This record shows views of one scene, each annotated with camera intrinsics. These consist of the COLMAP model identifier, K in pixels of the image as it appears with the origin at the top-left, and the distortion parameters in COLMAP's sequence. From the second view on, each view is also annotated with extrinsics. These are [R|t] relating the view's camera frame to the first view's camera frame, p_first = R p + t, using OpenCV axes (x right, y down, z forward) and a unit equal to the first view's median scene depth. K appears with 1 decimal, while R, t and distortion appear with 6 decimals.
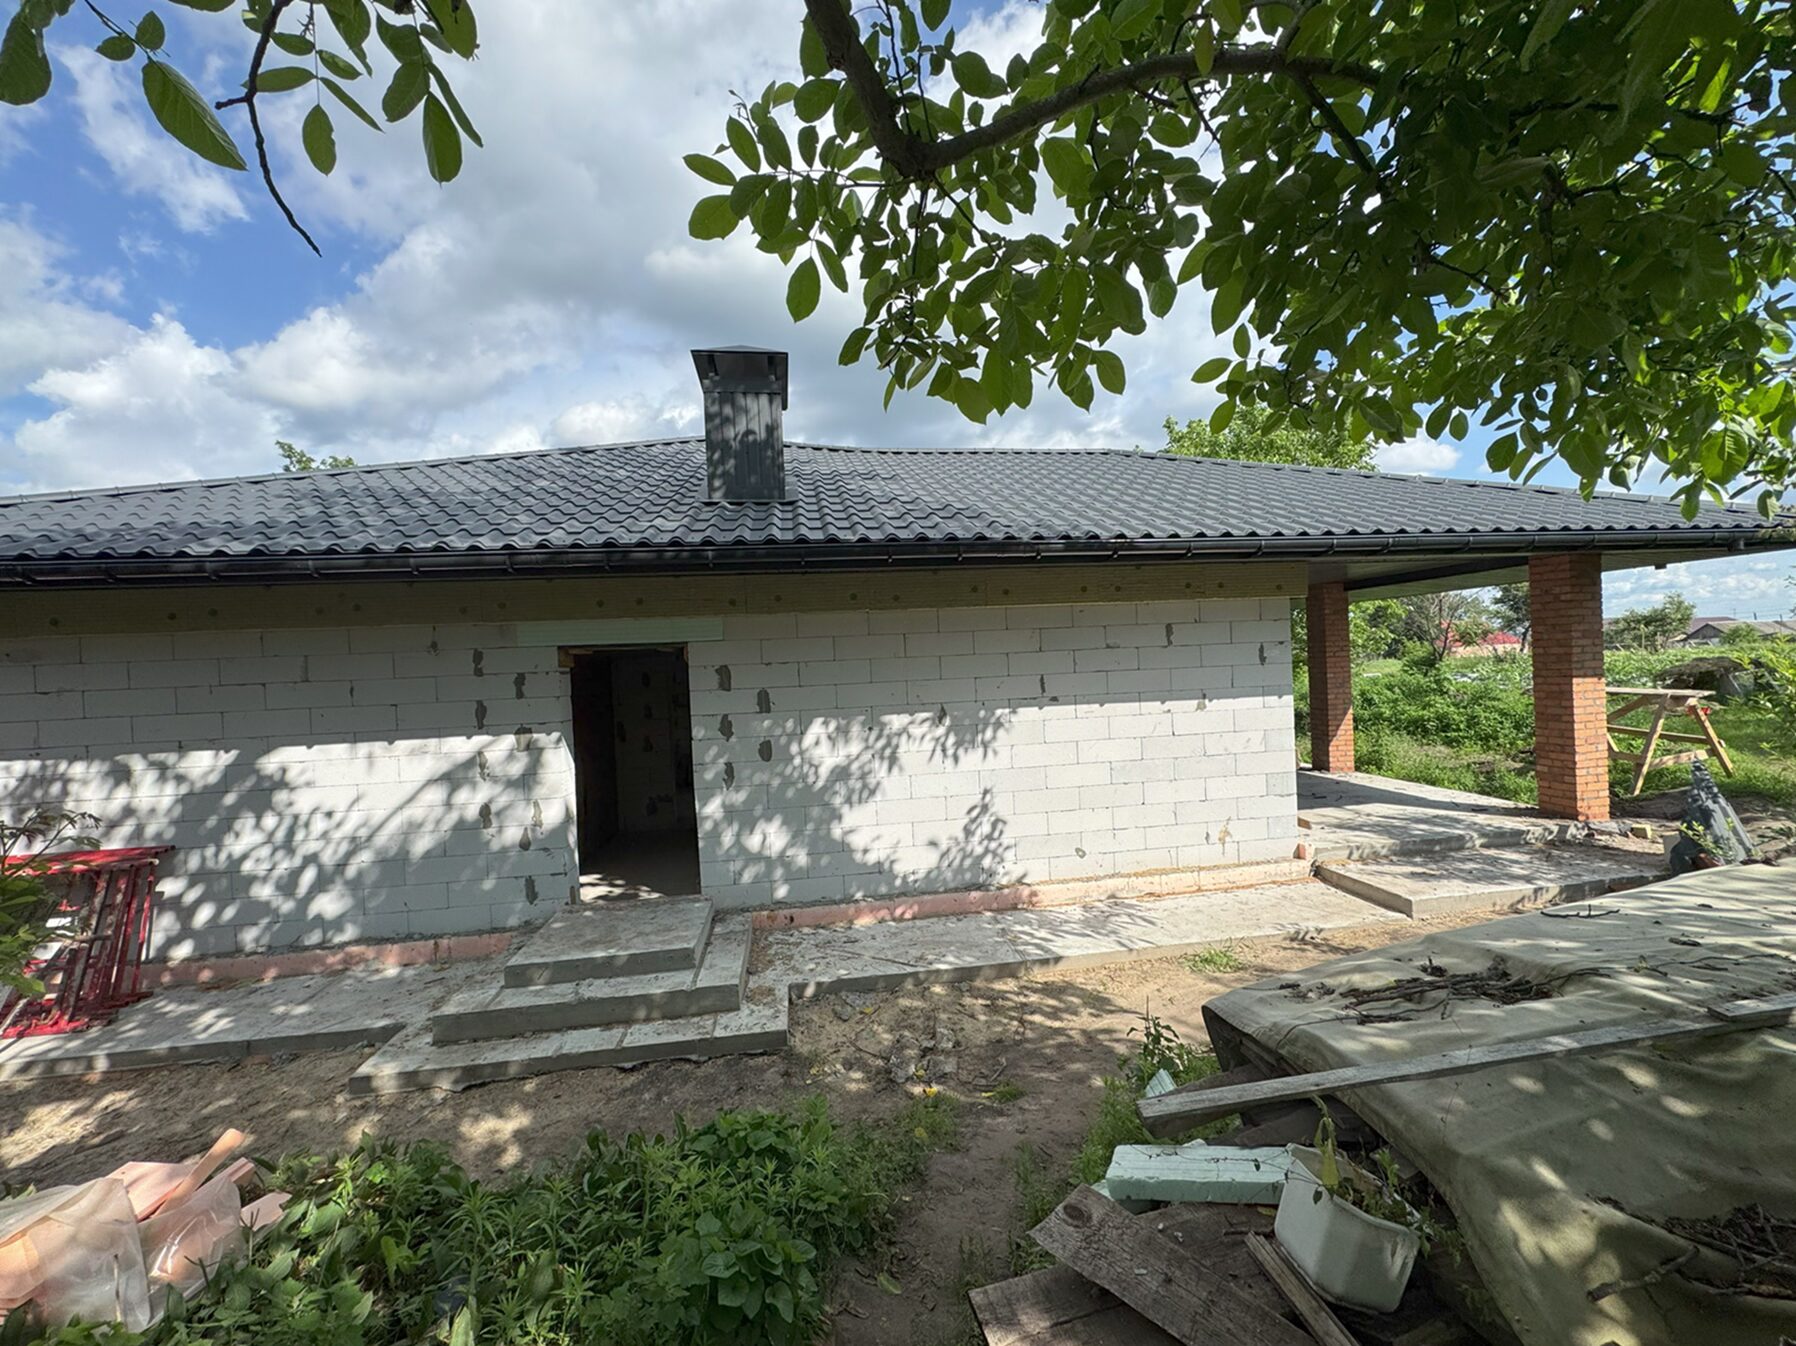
lens RADIAL K [[714.1, 0, 898.0], [0, 714.1, 673.0], [0, 0, 1]] dist [-0.002536, 0.000716]
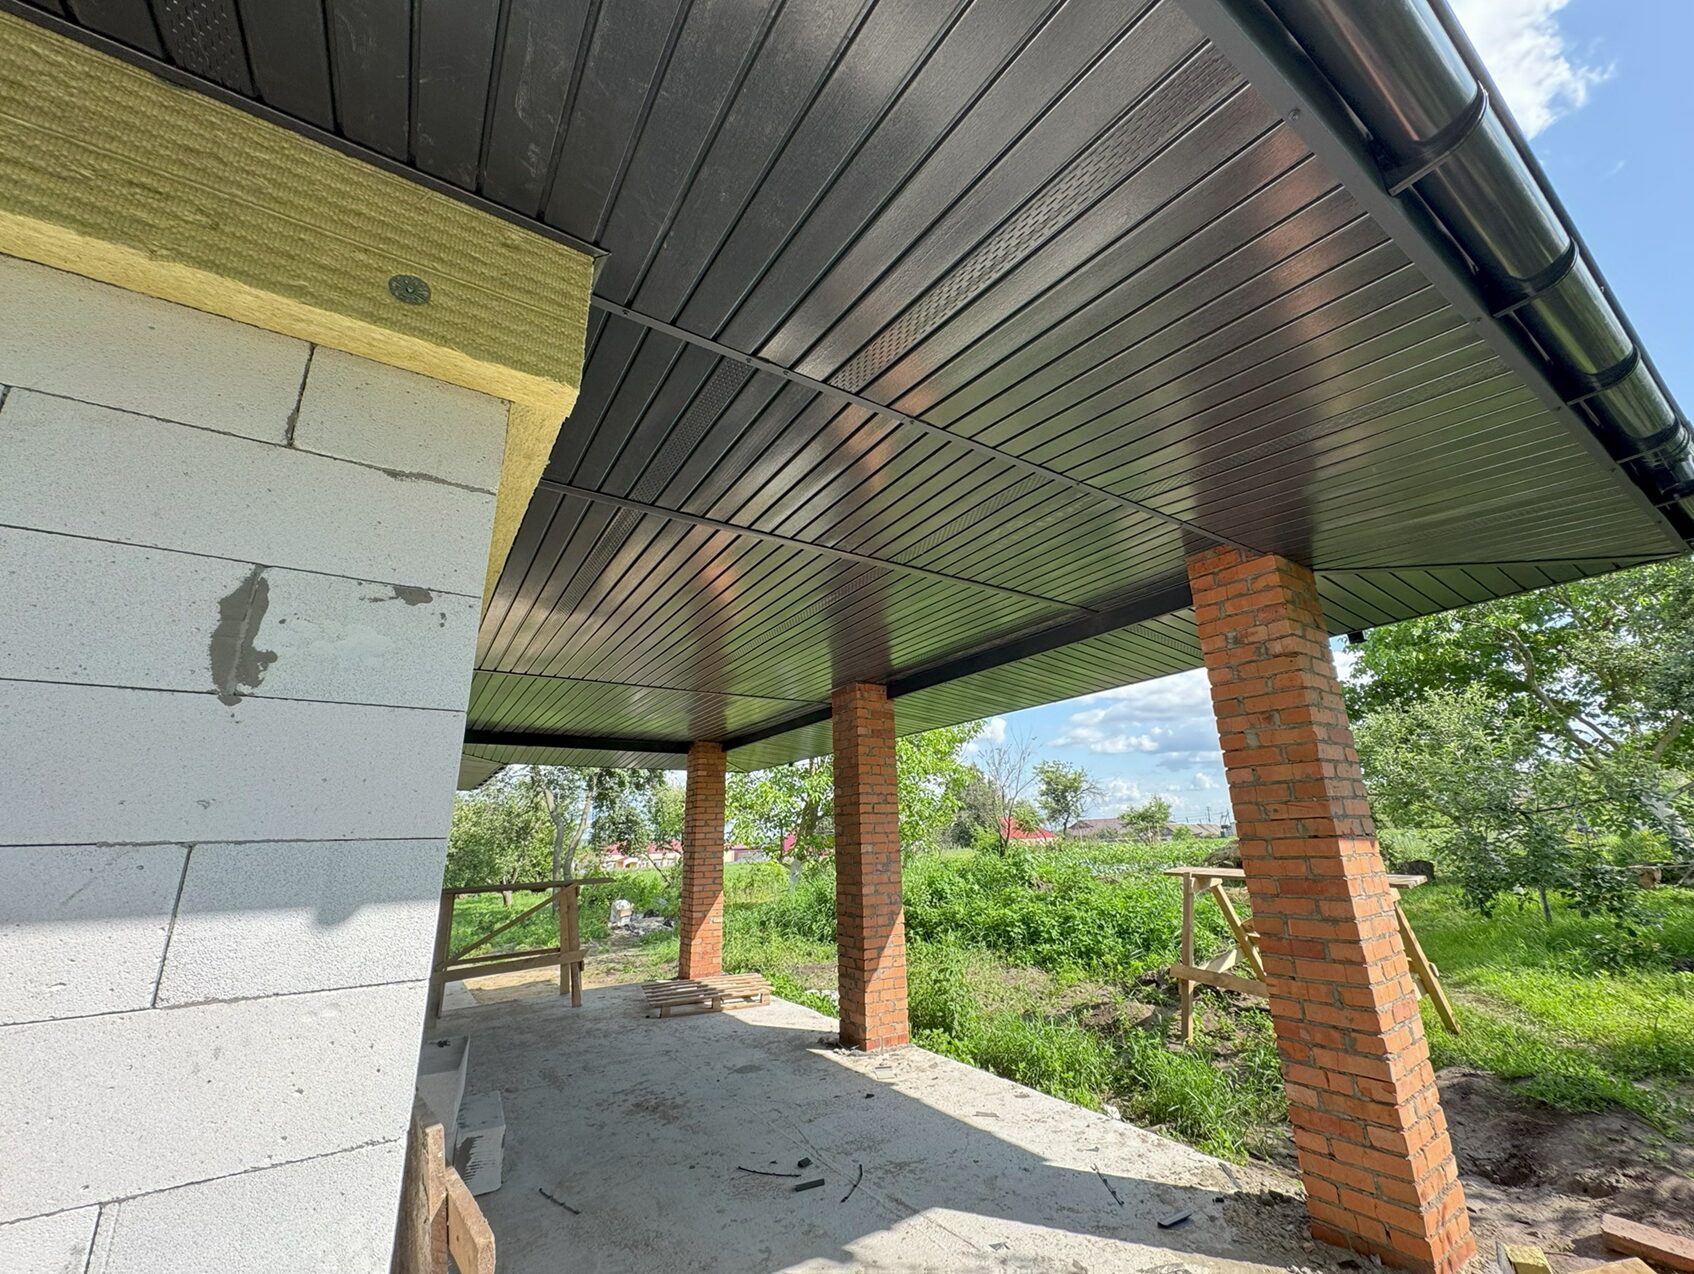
lens RADIAL K [[673.6, 0, 847.0], [0, 673.6, 637.0], [0, 0, 1]] dist [-0.002536, 0.000716]
pose [[0.906476, 0.139058, 0.398703, 0.323247], [-0.005745, 0.948193, -0.317644, 0.012110], [-0.422218, 0.285646, 0.860313, 0.458588]]
